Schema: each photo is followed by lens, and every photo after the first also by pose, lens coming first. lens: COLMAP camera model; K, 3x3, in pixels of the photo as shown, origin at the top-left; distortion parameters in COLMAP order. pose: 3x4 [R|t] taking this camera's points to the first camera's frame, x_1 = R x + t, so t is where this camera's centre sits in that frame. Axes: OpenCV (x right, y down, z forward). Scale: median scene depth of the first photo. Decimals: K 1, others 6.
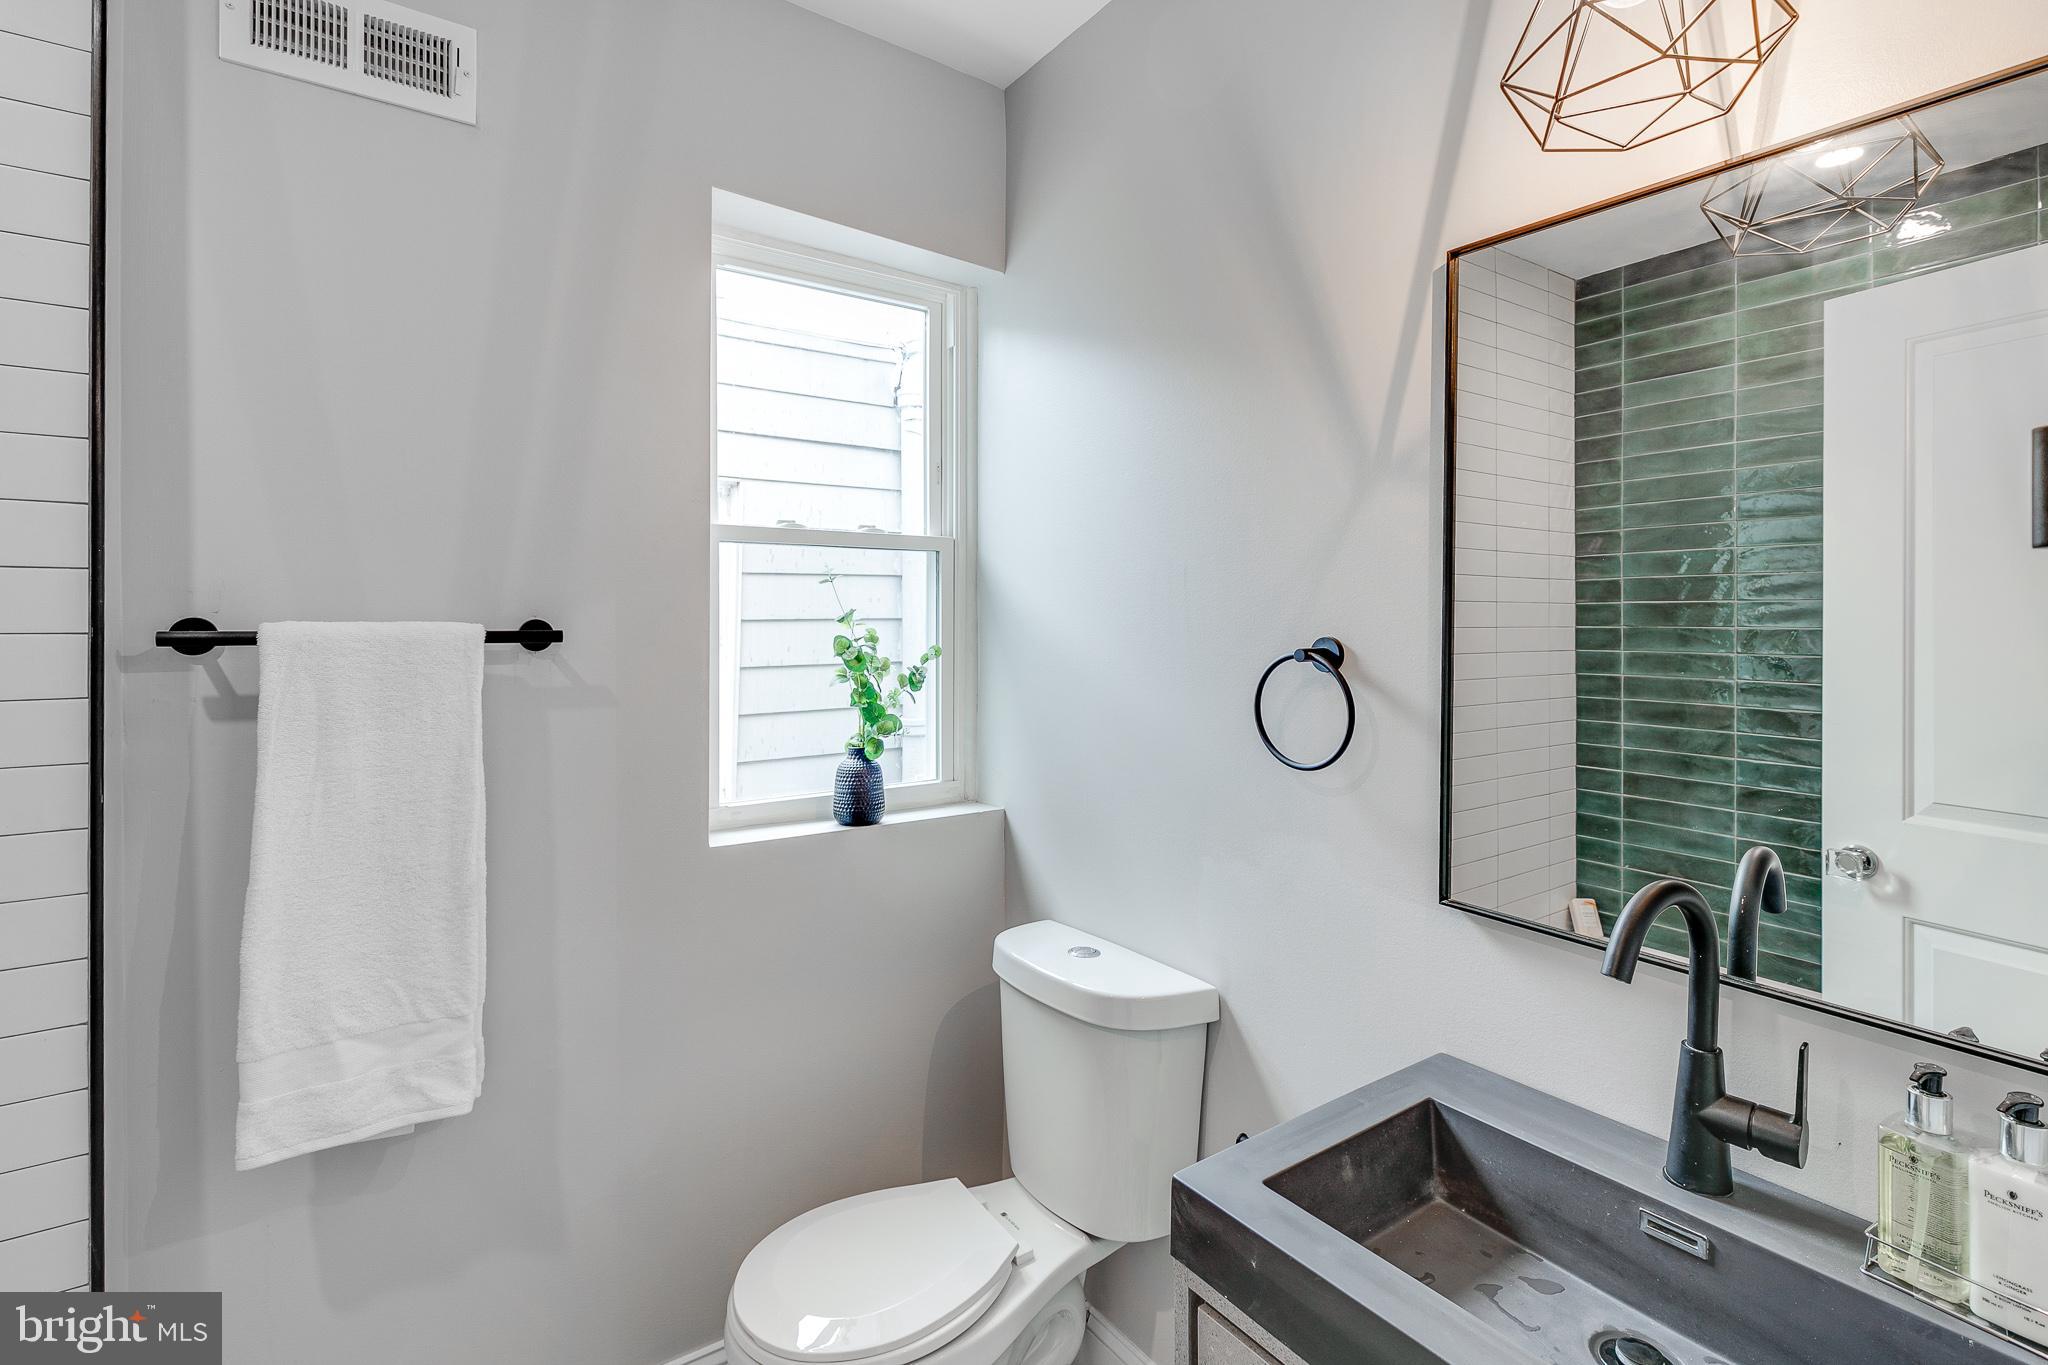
lens RADIAL K [[966.1, 0, 1017.6], [0, 966.1, 631.4], [0, 0, 1]] dist [0.001030, -0.000165]
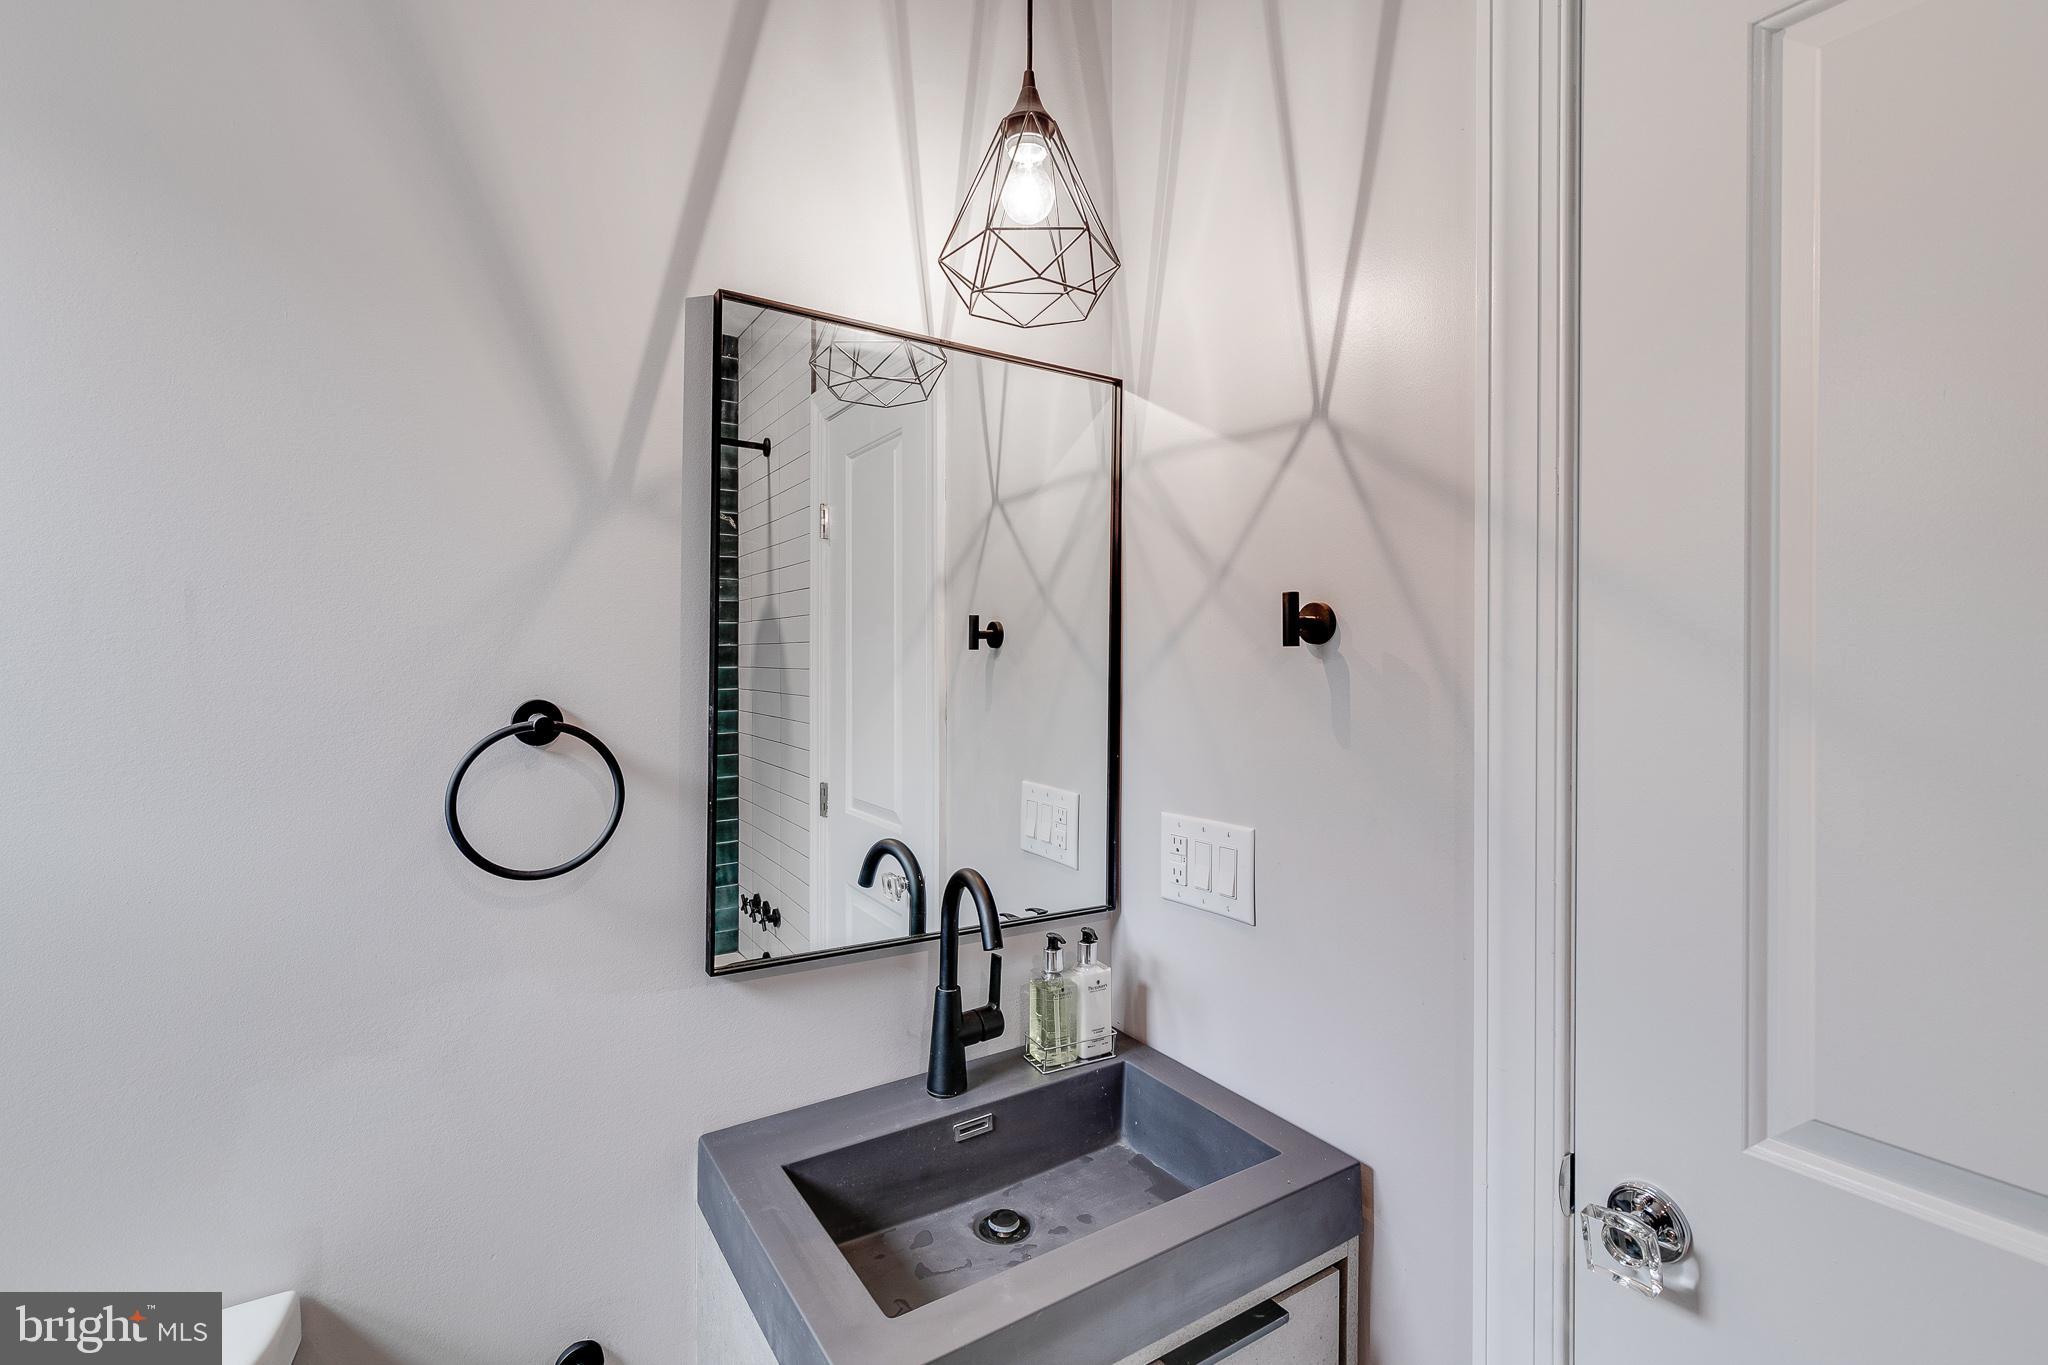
lens RADIAL K [[920.8, 0, 1031.0], [0, 920.8, 676.7], [0, 0, 1]] dist [0.007764, -0.001823]
pose [[0.024561, -0.015254, 0.999582, -0.574991], [0.015383, 0.999771, 0.014879, -0.026657], [-0.999580, 0.015011, 0.024790, 0.835055]]
